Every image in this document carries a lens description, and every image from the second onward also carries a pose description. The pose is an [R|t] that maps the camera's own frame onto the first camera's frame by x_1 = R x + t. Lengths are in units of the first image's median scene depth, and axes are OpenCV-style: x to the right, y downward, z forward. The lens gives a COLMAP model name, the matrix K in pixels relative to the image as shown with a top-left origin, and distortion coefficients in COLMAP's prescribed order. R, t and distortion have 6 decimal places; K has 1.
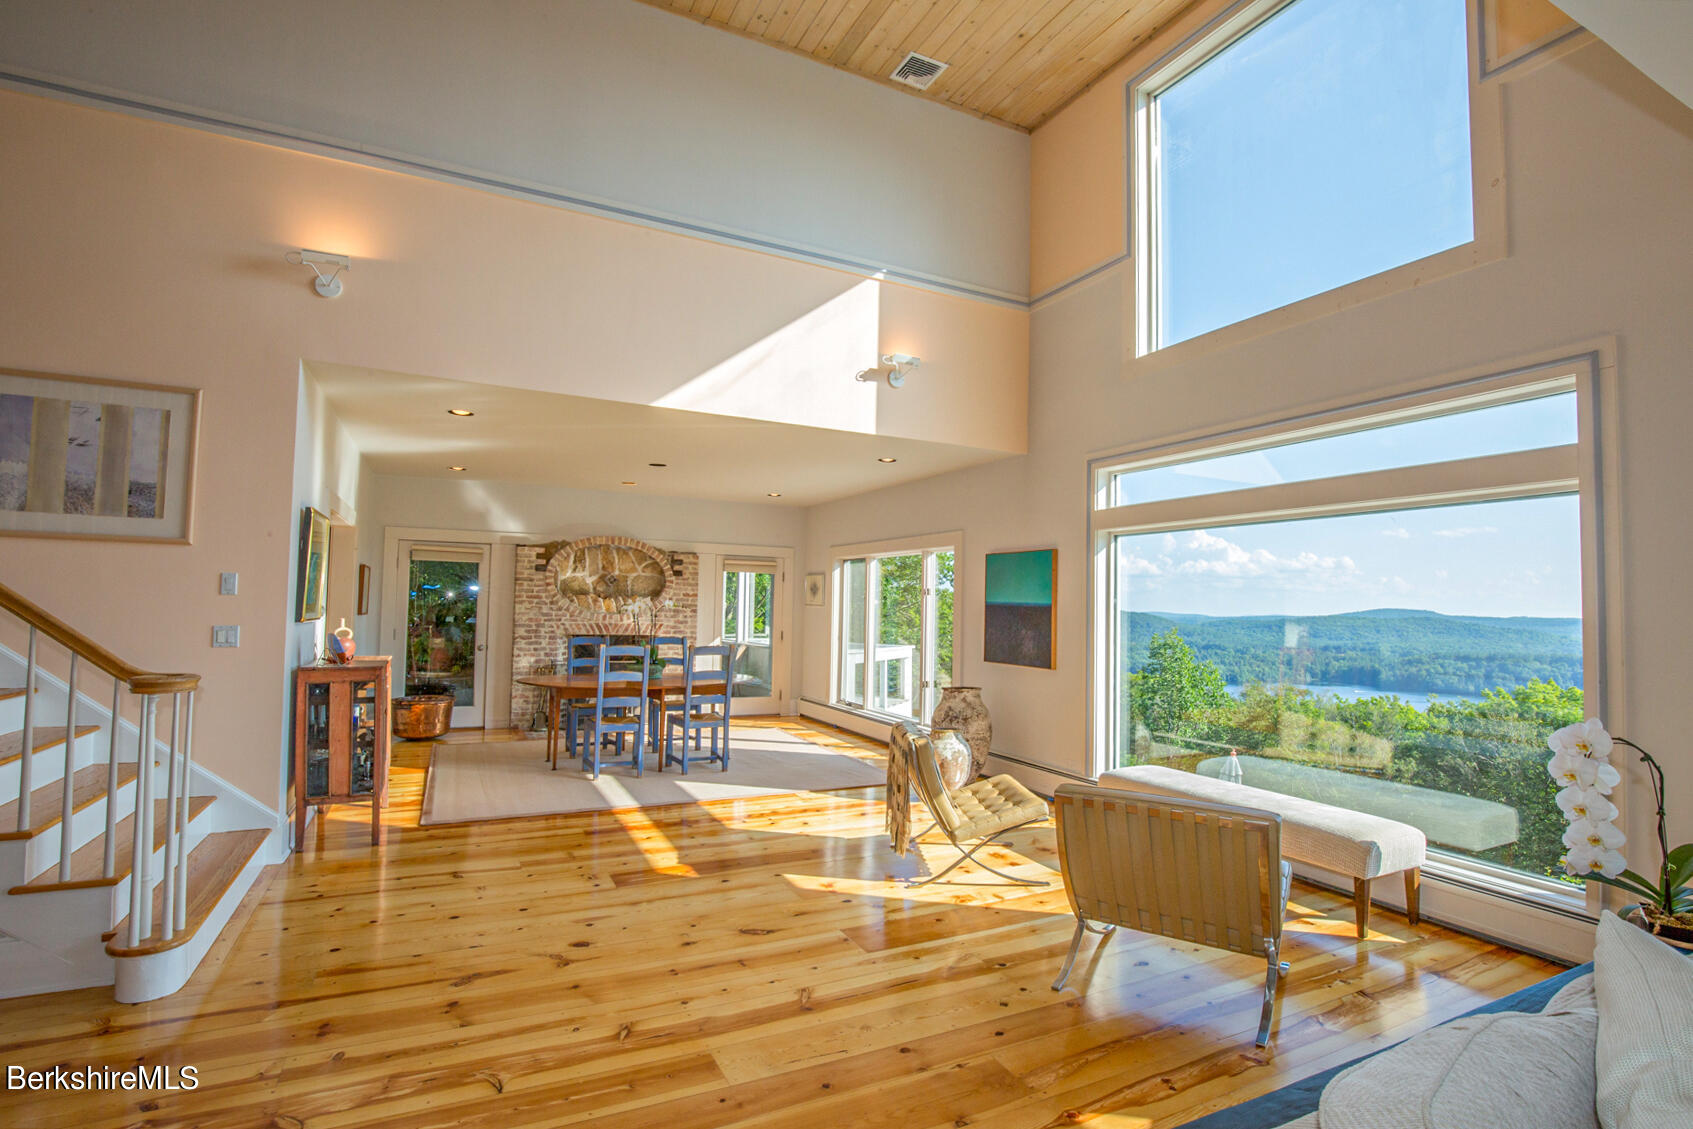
lens RADIAL K [[818.1, 0, 846.5], [0, 818.1, 564.5], [0, 0, 1]] dist [-0.014645, -0.000238]
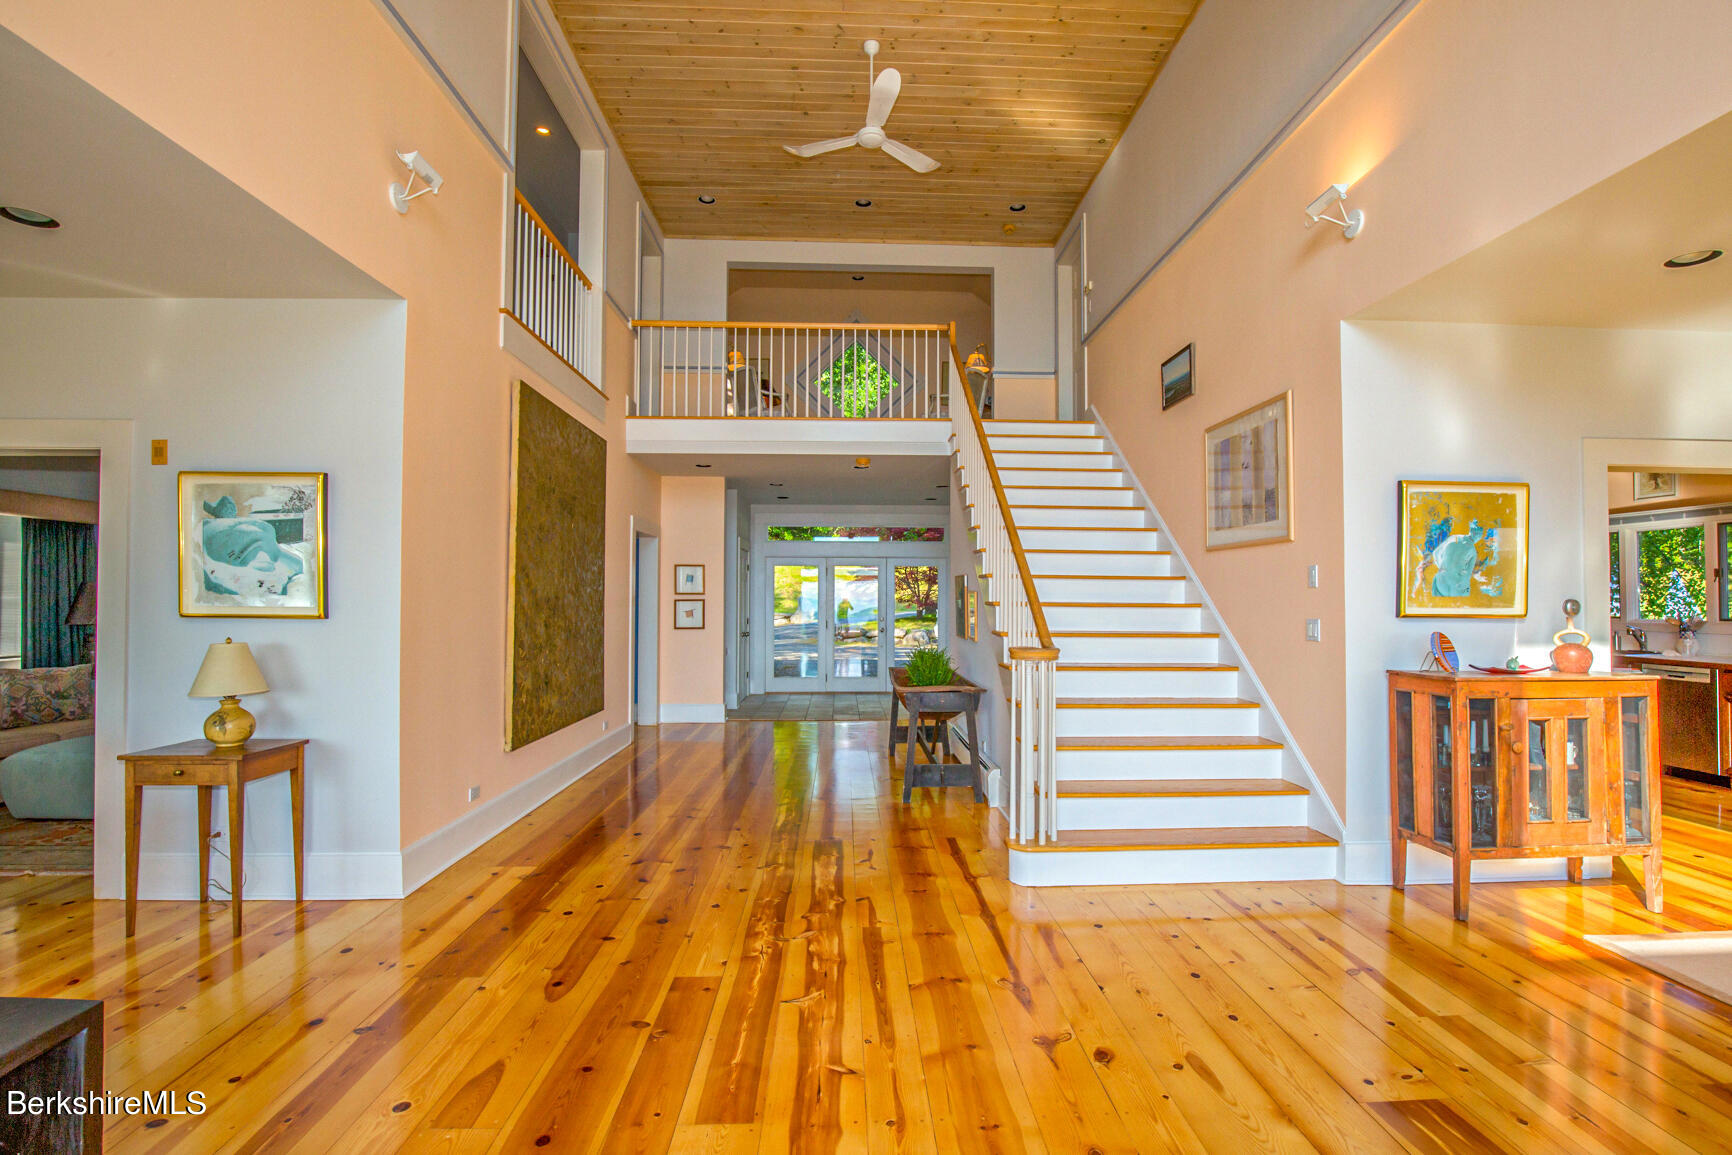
lens RADIAL K [[800.7, 0, 879.3], [0, 800.7, 582.3], [0, 0, 1]] dist [-0.028345, 0.000304]
pose [[-0.404430, -0.039739, -0.913705, 0.231524], [0.036636, 0.997550, -0.059602, 0.048677], [0.913835, -0.057579, -0.401983, 0.642464]]
